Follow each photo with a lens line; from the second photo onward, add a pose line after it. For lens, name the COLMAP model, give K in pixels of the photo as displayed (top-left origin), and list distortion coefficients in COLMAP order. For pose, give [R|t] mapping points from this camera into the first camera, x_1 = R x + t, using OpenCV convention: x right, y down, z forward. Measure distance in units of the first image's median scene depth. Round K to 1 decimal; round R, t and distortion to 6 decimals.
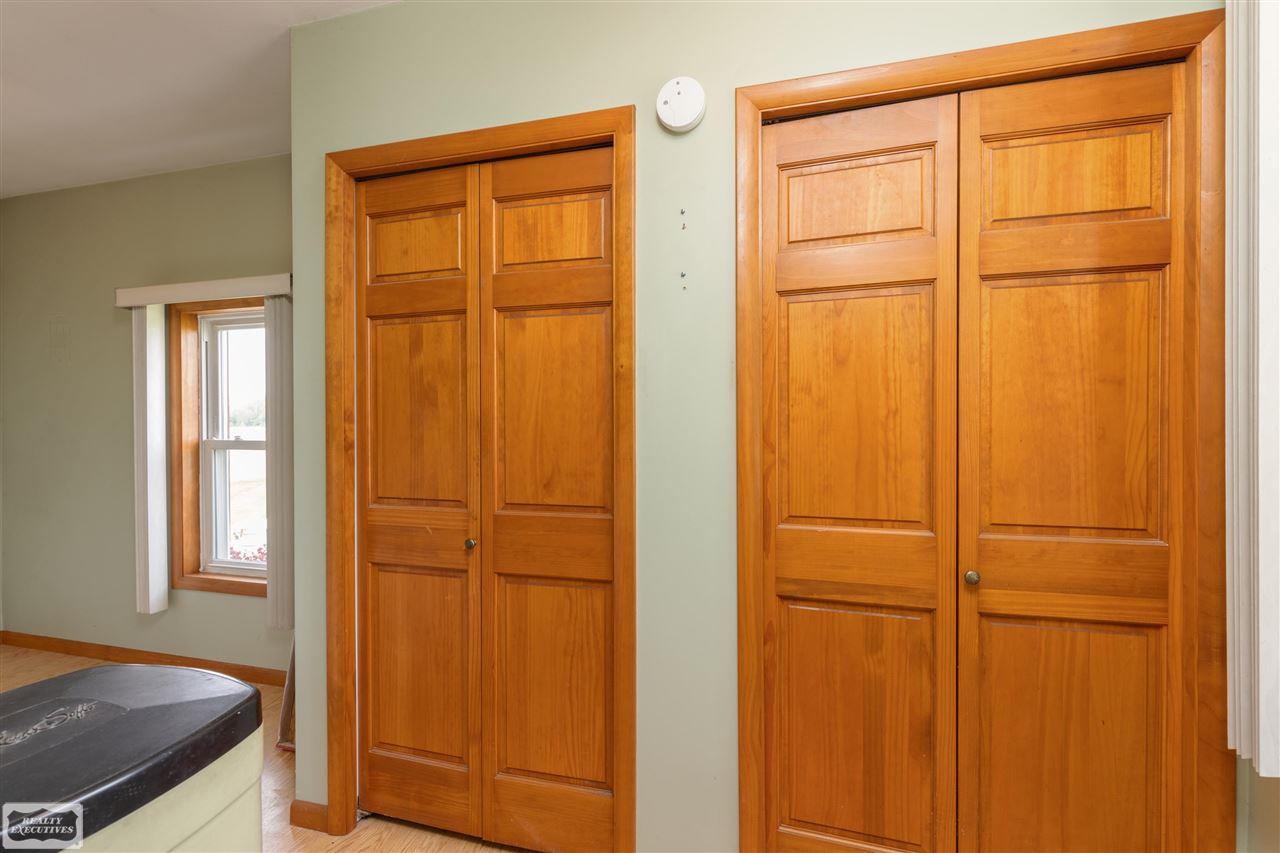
lens RADIAL K [[583.5, 0, 643.4], [0, 583.5, 415.7], [0, 0, 1]] dist [0.009971, -0.000799]
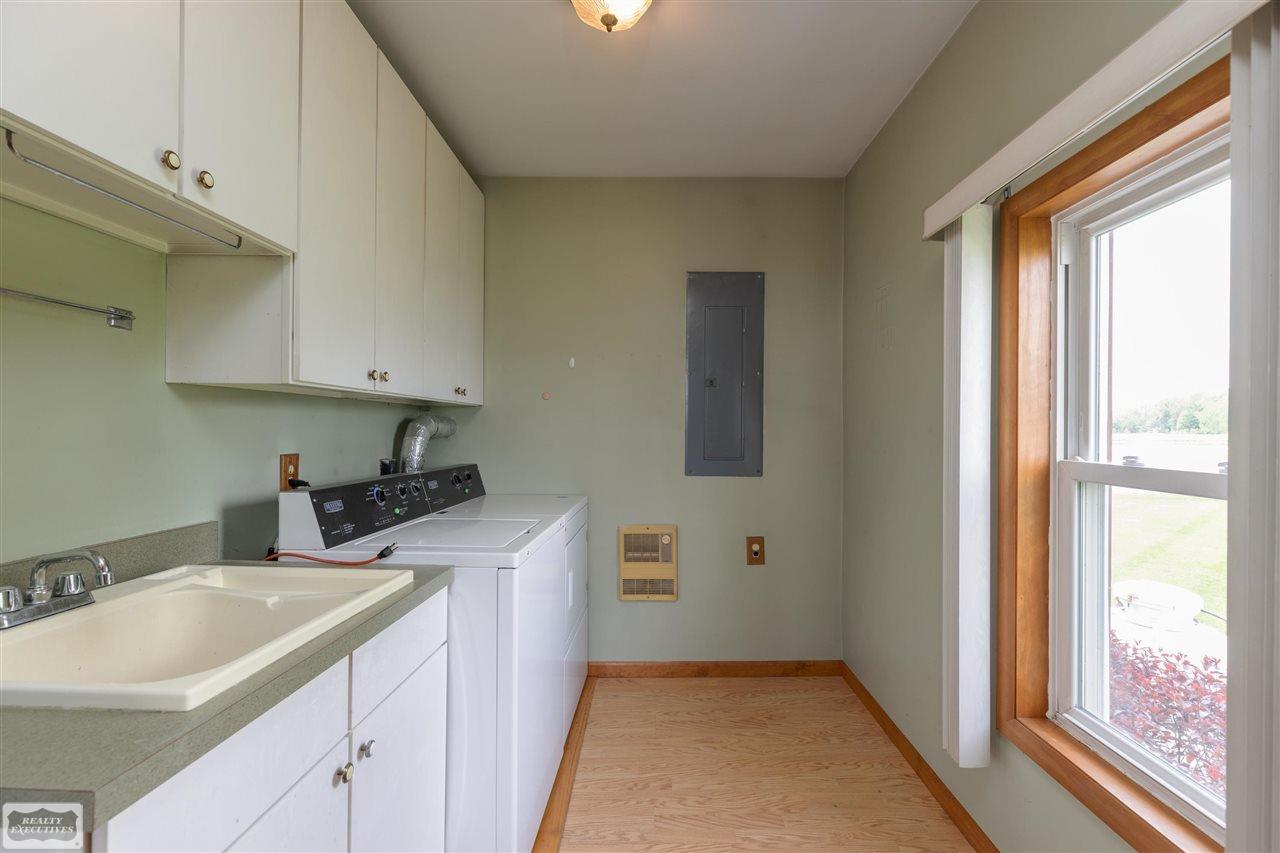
lens RADIAL K [[583.5, 0, 644.1], [0, 583.5, 425.2], [0, 0, 1]] dist [0.009971, -0.000799]
pose [[0.324894, 0.001077, -0.945750, -0.388760], [-0.021114, 0.999758, -0.006114, 0.021234], [0.945515, 0.021955, 0.324838, 0.499983]]
